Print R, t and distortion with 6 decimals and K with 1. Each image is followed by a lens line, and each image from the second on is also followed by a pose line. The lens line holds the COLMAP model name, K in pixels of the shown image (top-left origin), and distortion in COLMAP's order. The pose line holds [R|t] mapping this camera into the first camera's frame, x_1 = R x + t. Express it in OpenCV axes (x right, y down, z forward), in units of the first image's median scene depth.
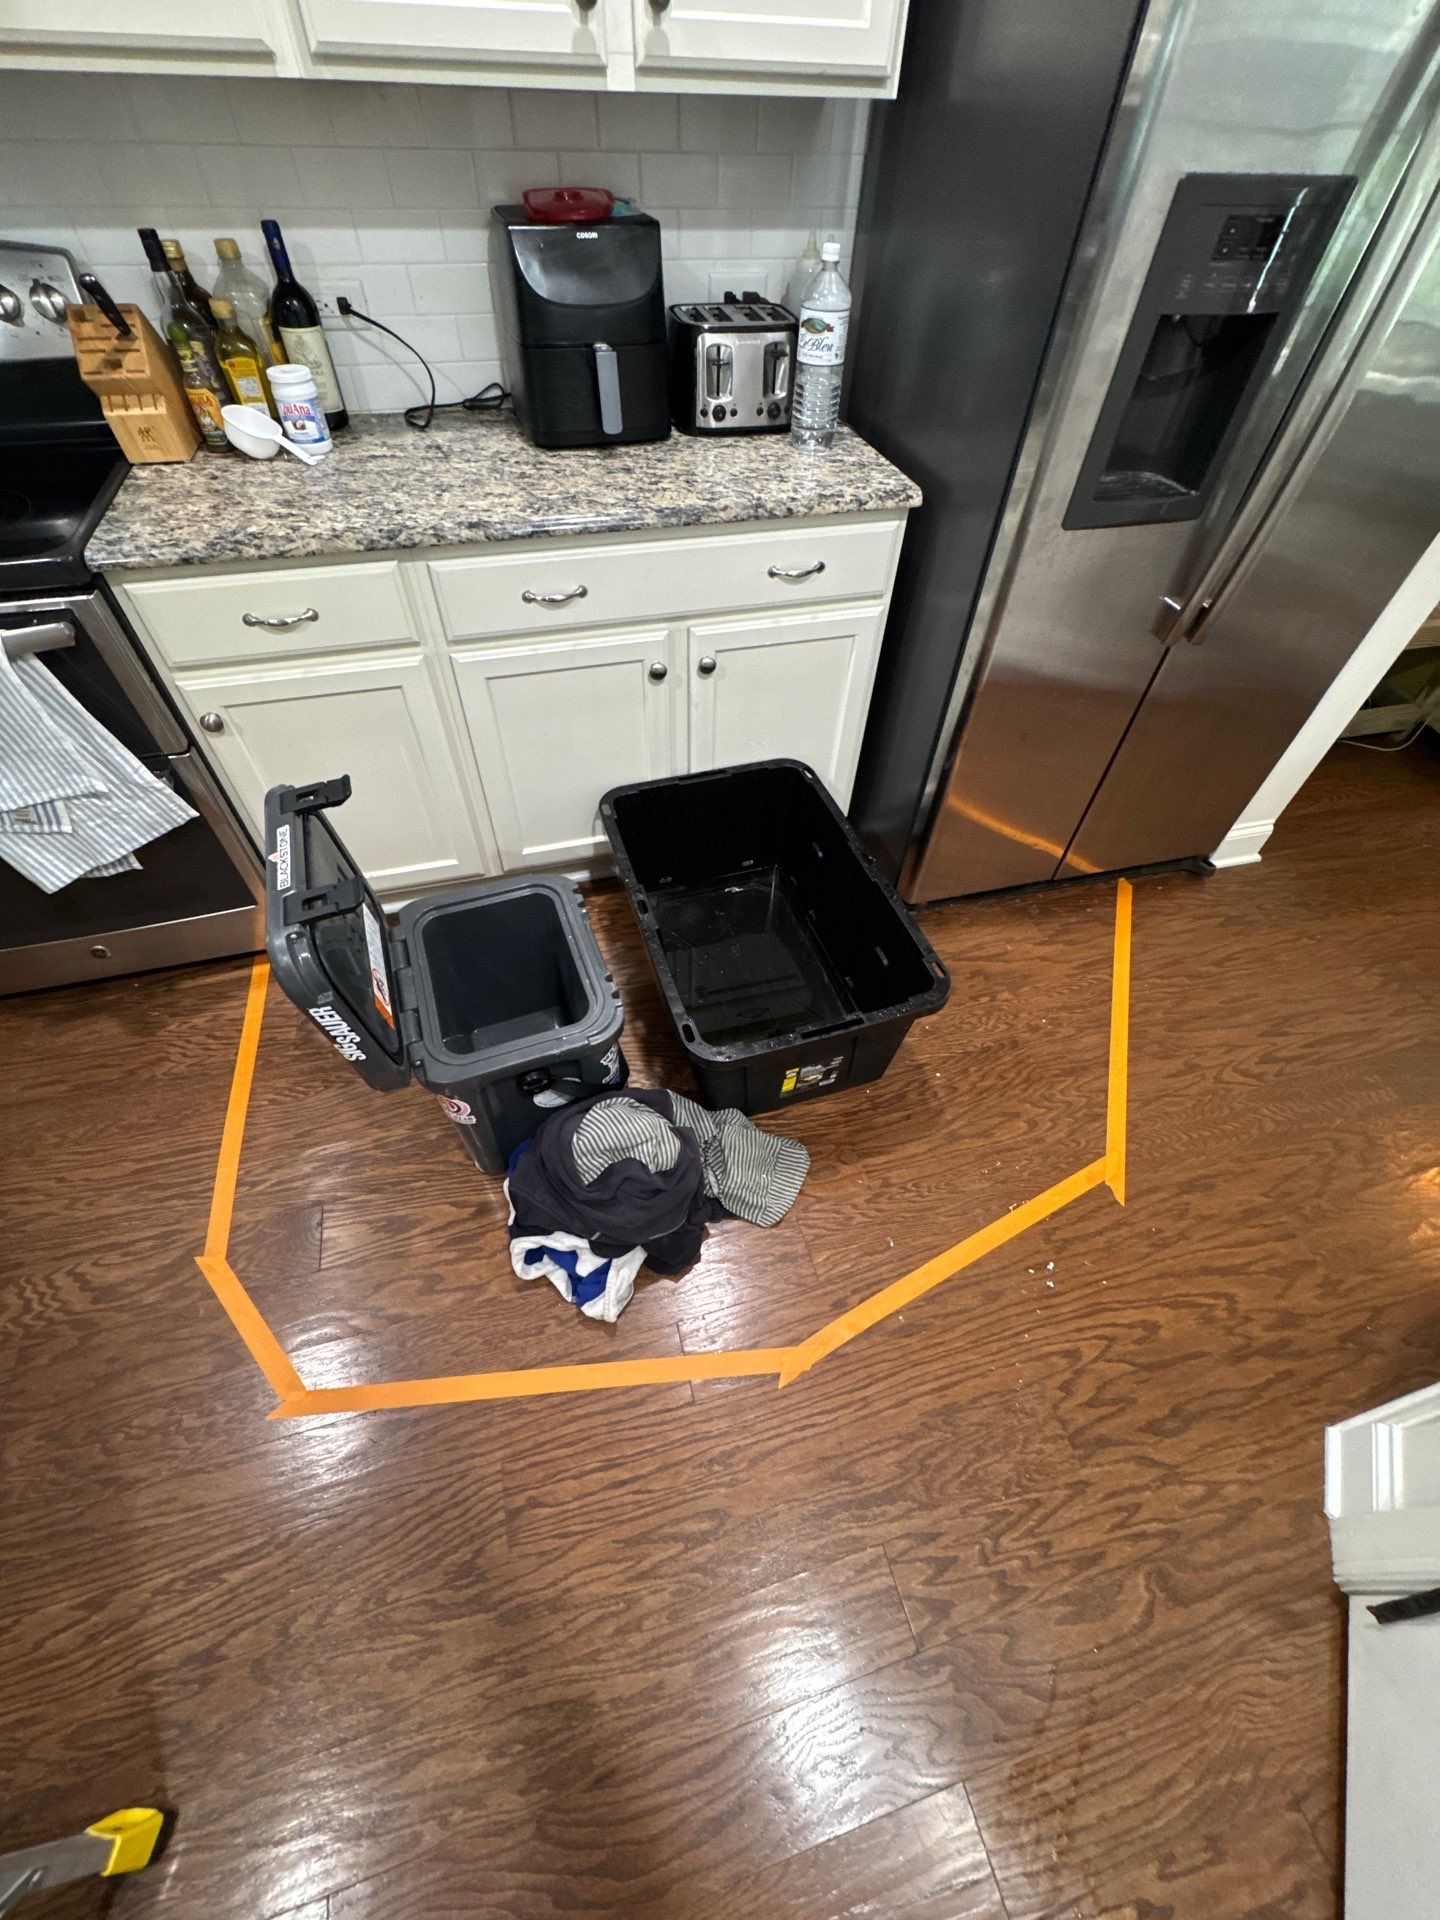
lens RADIAL K [[762.3, 0, 720.0], [0, 762.3, 960.0], [0, 0, 1]] dist [0.001954, -0.000164]
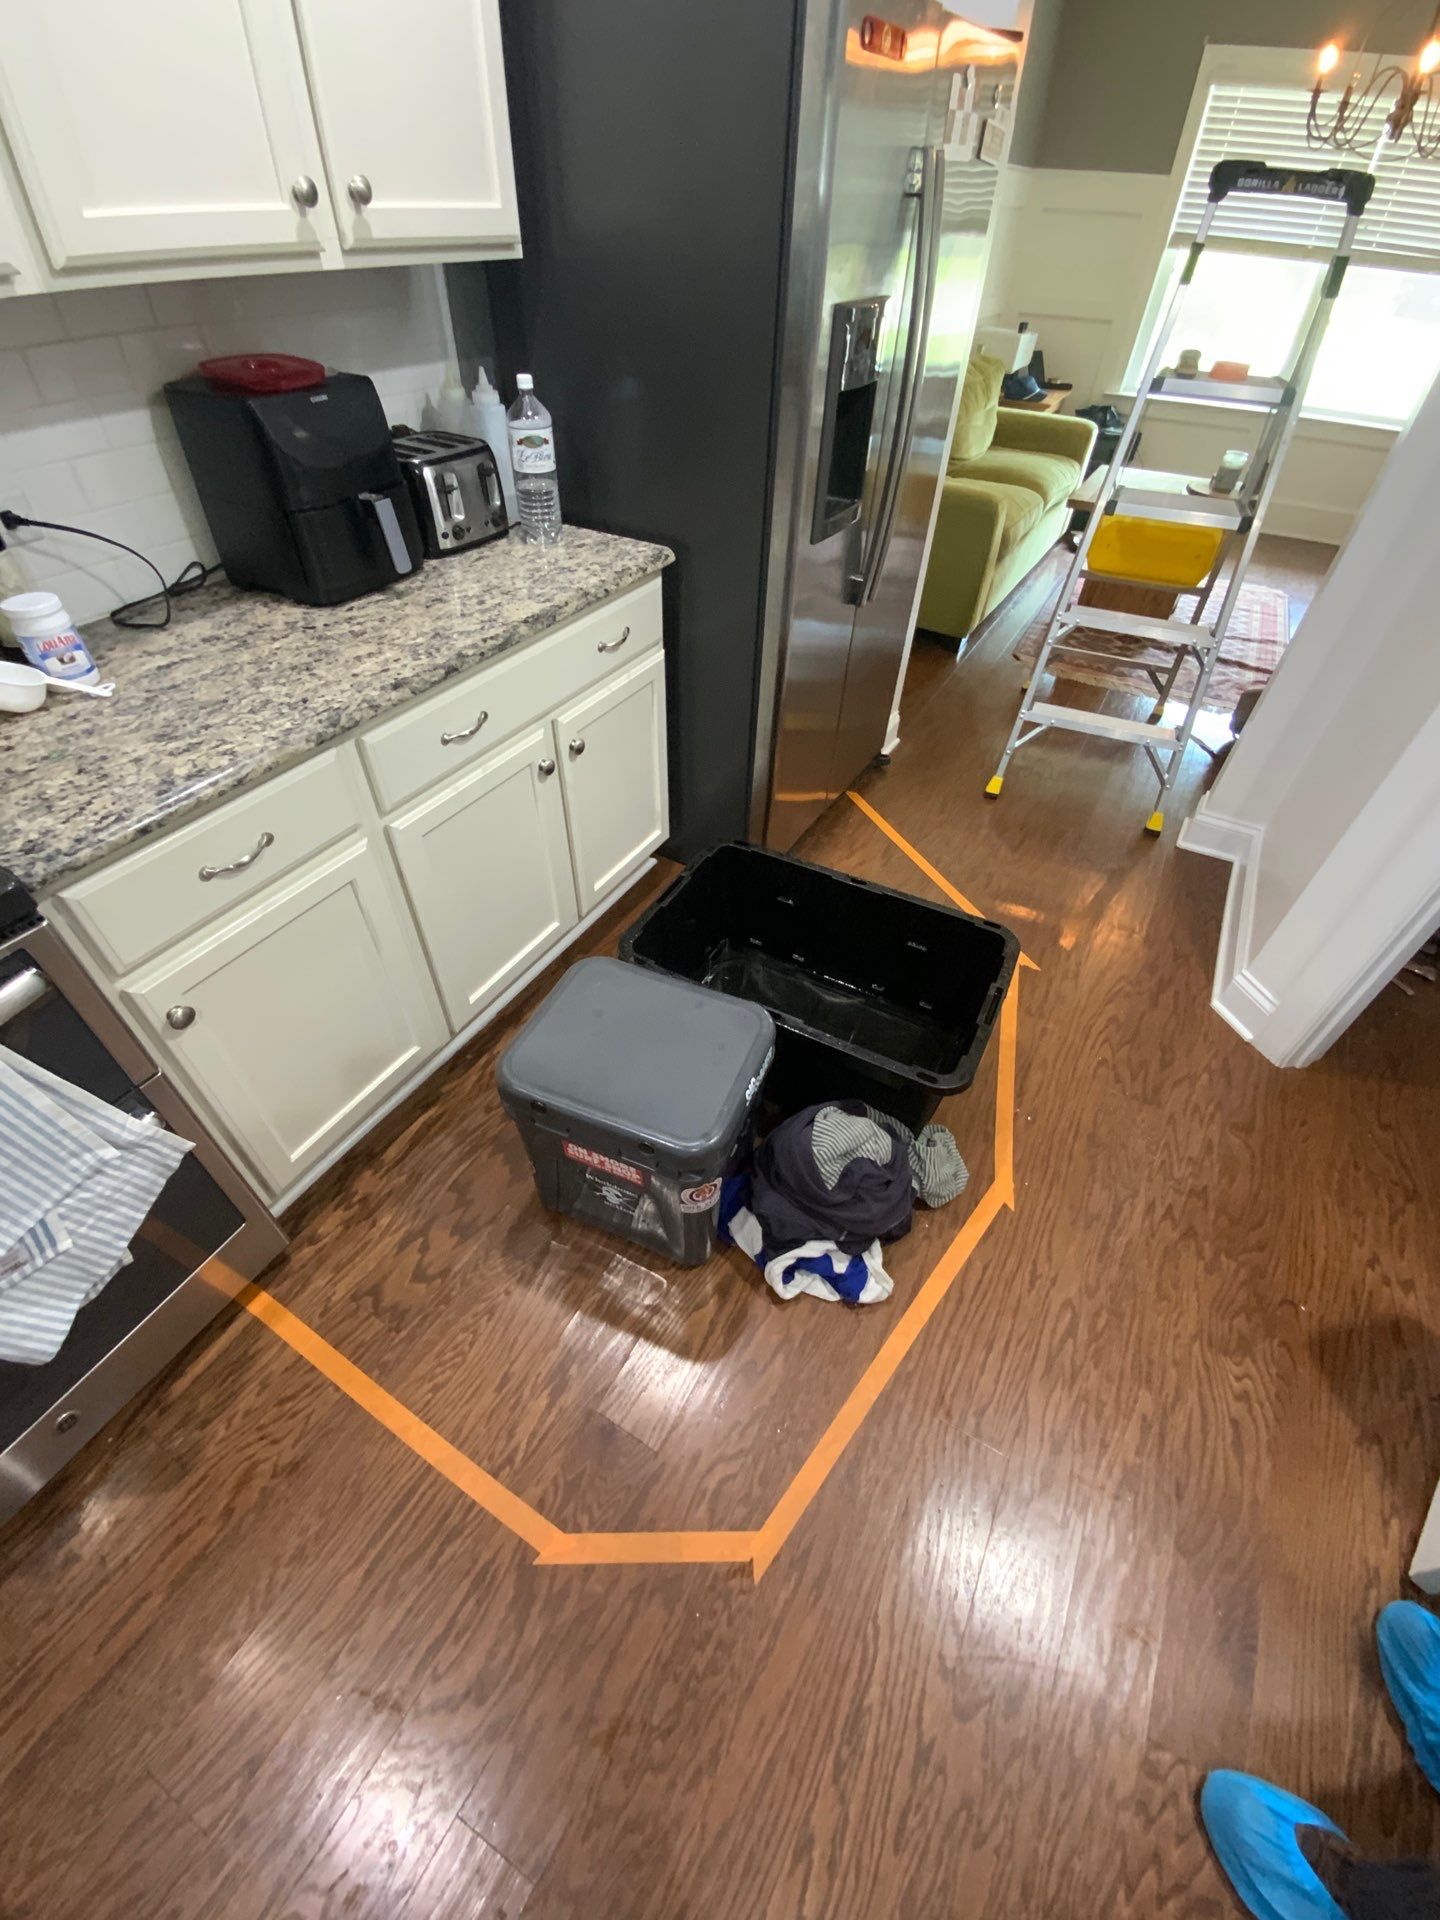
lens RADIAL K [[774.4, 0, 716.0], [0, 774.4, 964.0], [0, 0, 1]] dist [0.011004, -0.010983]
pose [[0.715876, -0.498516, 0.488880, -0.629357], [0.532046, 0.842888, 0.080417, -0.126098], [-0.452160, 0.202538, 0.868637, 0.034665]]
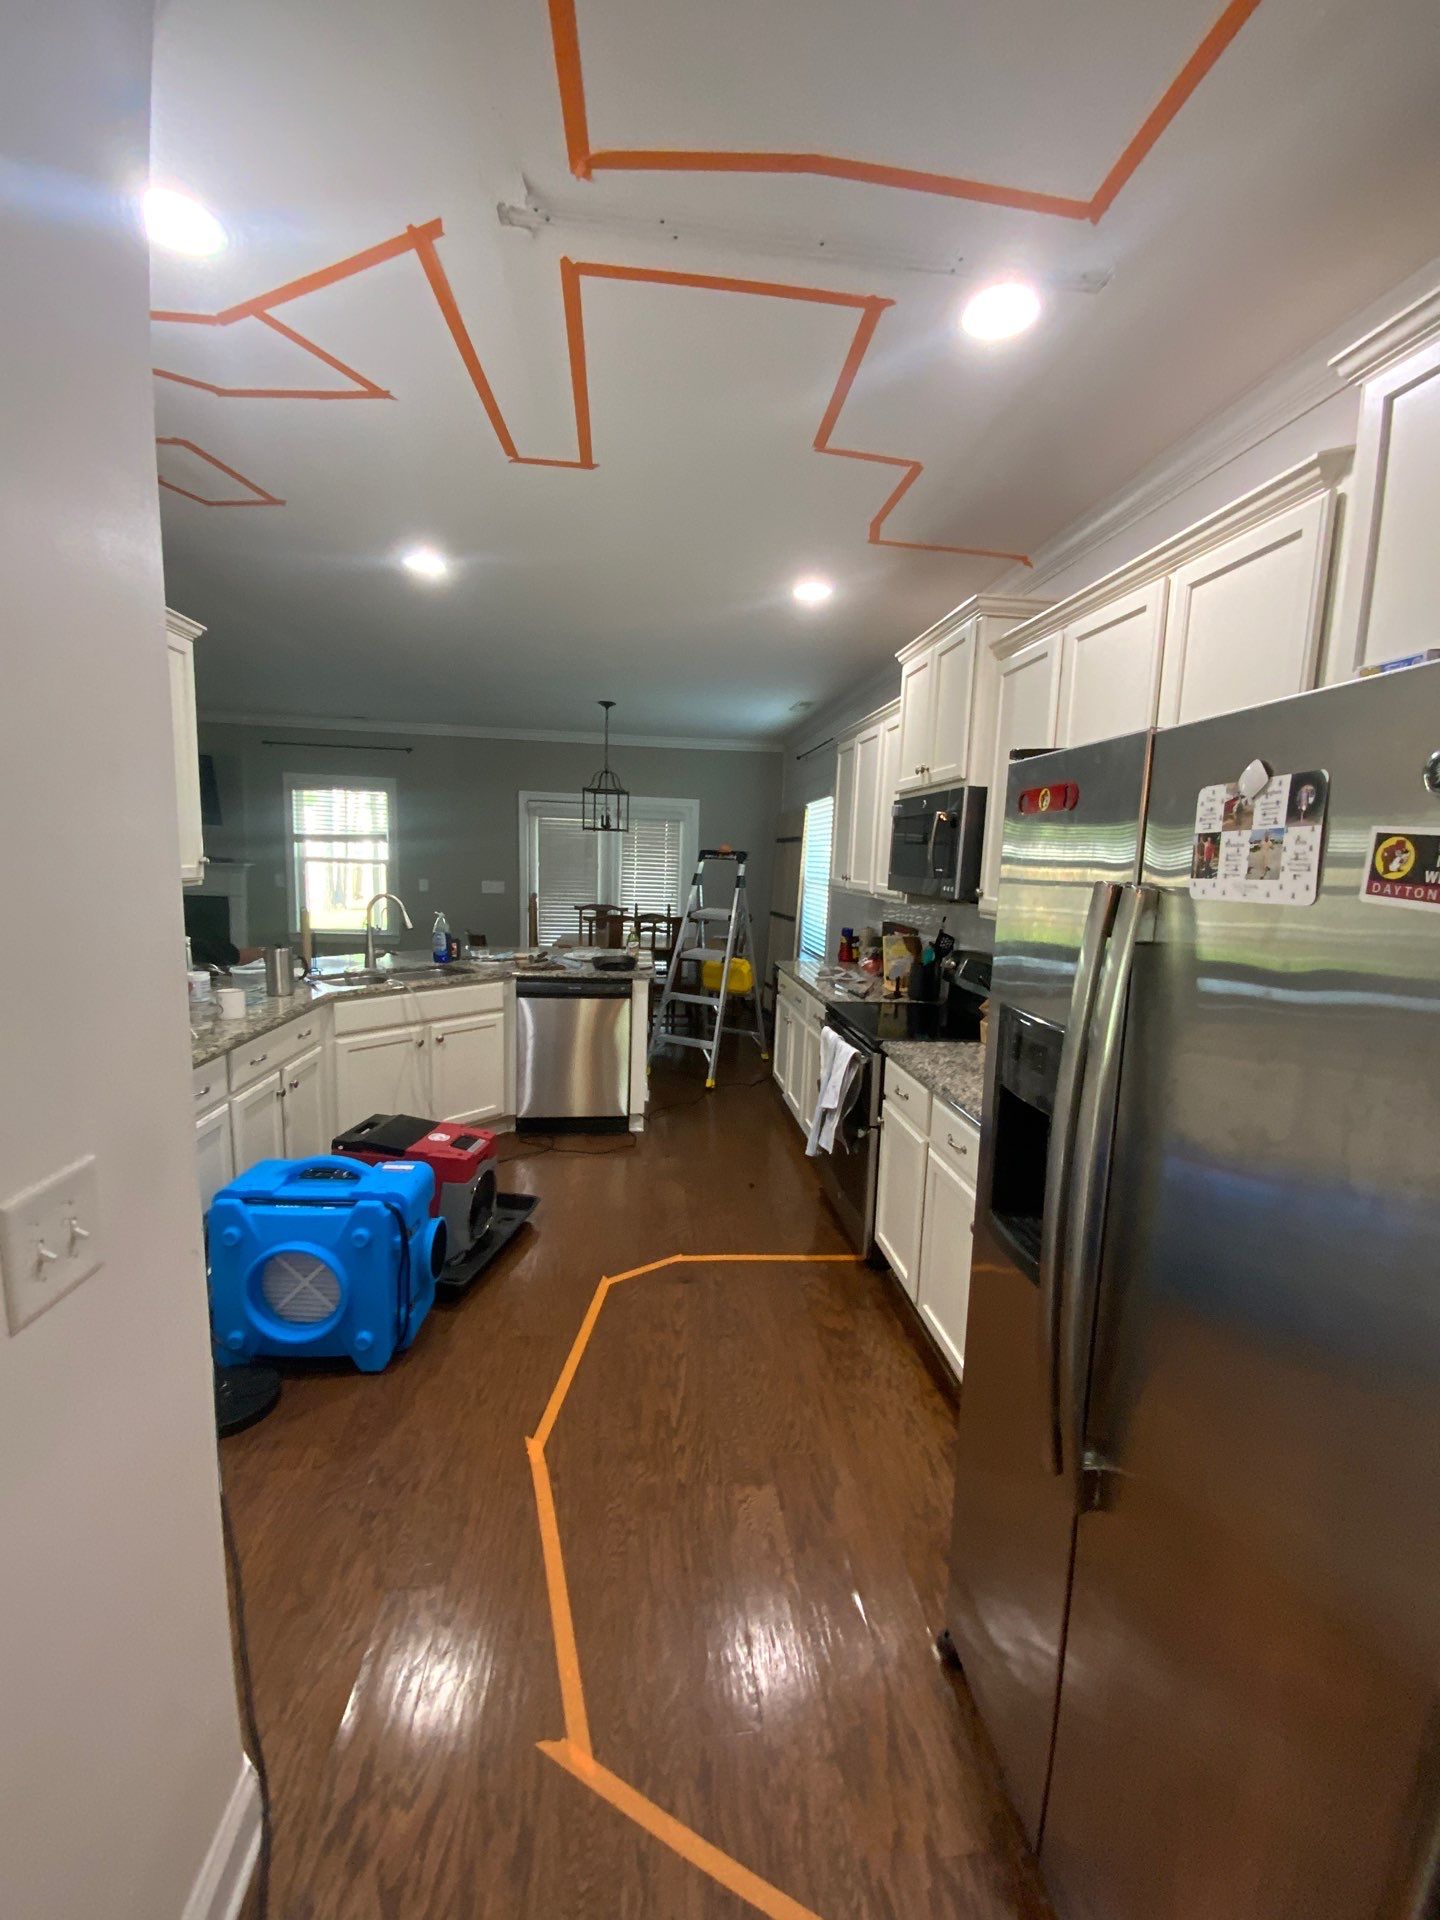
lens RADIAL K [[774.4, 0, 716.0], [0, 774.4, 964.0], [0, 0, 1]] dist [0.011004, -0.010983]
pose [[-0.170034, 0.101571, -0.980190, 1.404460], [-0.781286, 0.592300, 0.196907, -0.624716], [0.600566, 0.799290, -0.021355, 0.432310]]
